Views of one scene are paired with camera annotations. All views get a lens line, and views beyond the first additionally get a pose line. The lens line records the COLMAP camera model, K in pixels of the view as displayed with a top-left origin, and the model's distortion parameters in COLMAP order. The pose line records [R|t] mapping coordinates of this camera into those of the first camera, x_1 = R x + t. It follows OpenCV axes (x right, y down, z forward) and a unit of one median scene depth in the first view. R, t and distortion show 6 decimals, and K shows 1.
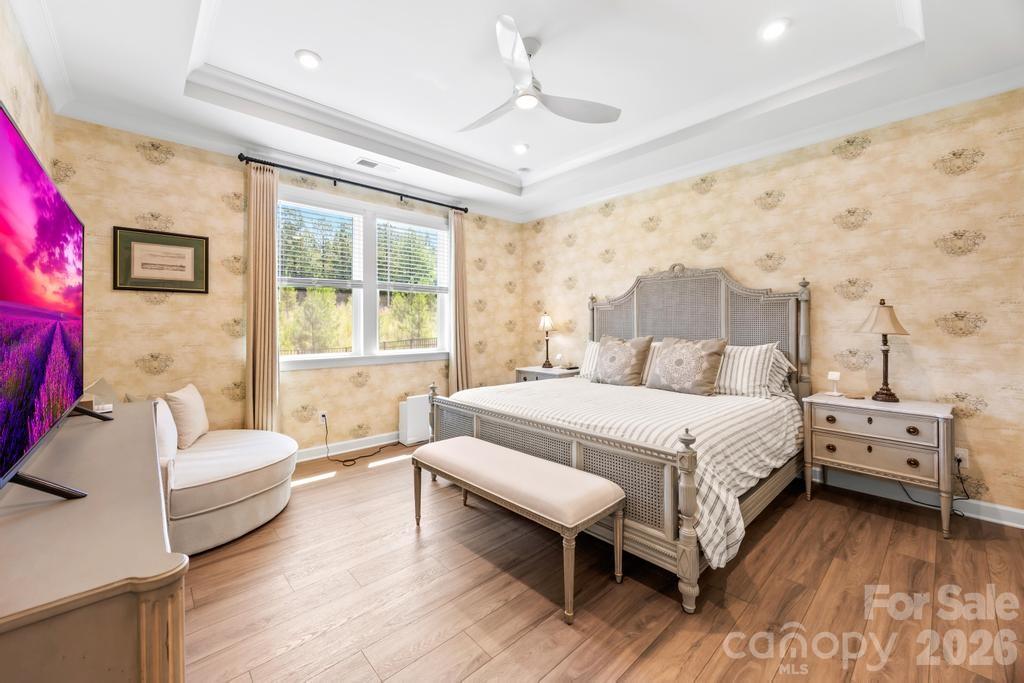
lens RADIAL K [[397.2, 0, 504.7], [0, 397.2, 328.8], [0, 0, 1]] dist [-0.002854, 0.000000]
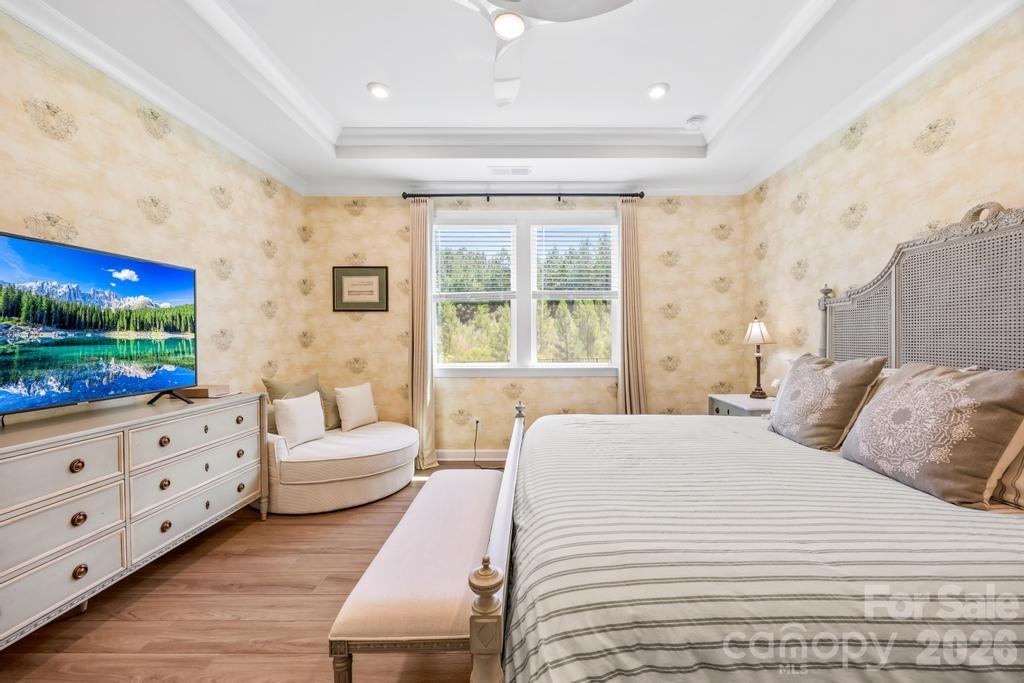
lens RADIAL K [[397.2, 0, 520.7], [0, 397.2, 344.7], [0, 0, 1]] dist [-0.002854, 0.000000]
pose [[0.745929, 0.012807, -0.665902, 0.315485], [-0.003893, 0.999882, 0.014870, -0.003284], [0.666014, -0.008500, 0.745891, 0.270514]]
